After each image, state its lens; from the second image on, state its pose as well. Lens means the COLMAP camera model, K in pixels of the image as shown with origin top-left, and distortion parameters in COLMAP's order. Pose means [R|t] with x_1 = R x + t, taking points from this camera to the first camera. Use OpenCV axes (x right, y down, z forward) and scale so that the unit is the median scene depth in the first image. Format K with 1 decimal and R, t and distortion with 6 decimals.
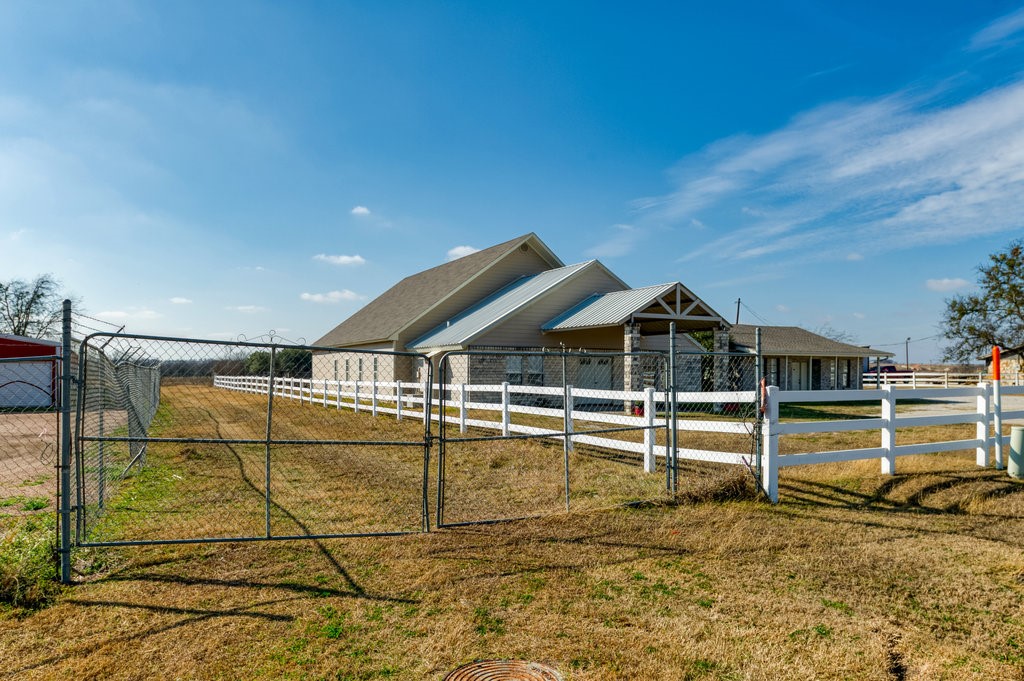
lens RADIAL K [[686.4, 0, 525.1], [0, 686.4, 378.3], [0, 0, 1]] dist [0.001311, 0.001357]
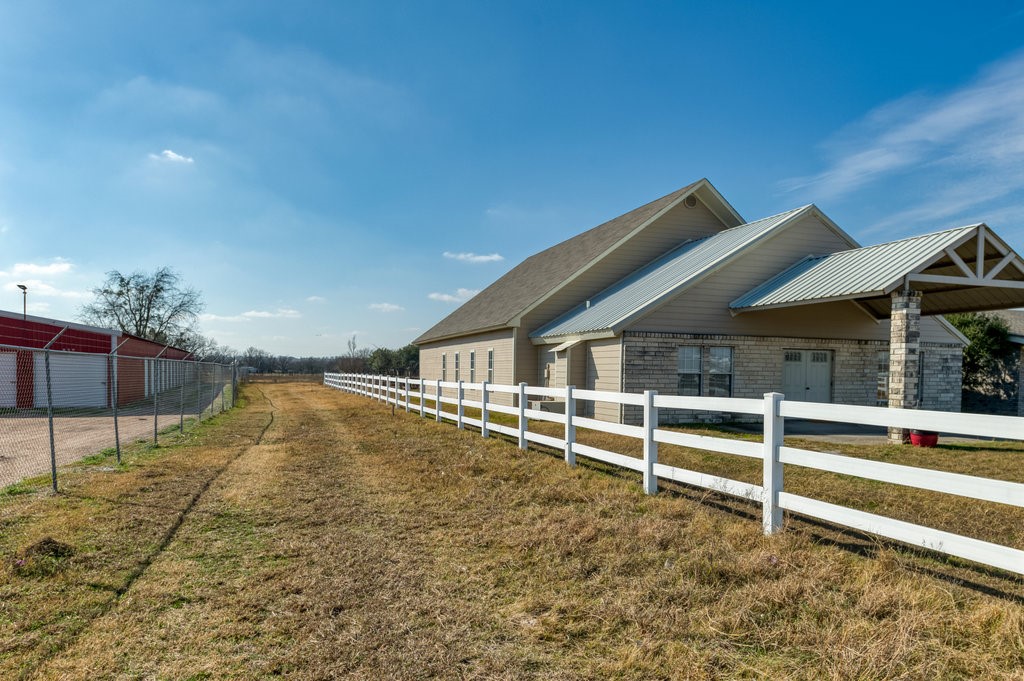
lens RADIAL K [[706.9, 0, 512.9], [0, 706.9, 367.9], [0, 0, 1]] dist [0.000952, 0.000624]
pose [[0.982110, 0.008028, -0.188135, -0.048881], [-0.010720, 0.999854, -0.013298, -0.001129], [0.188001, 0.015077, 0.982053, 0.251857]]
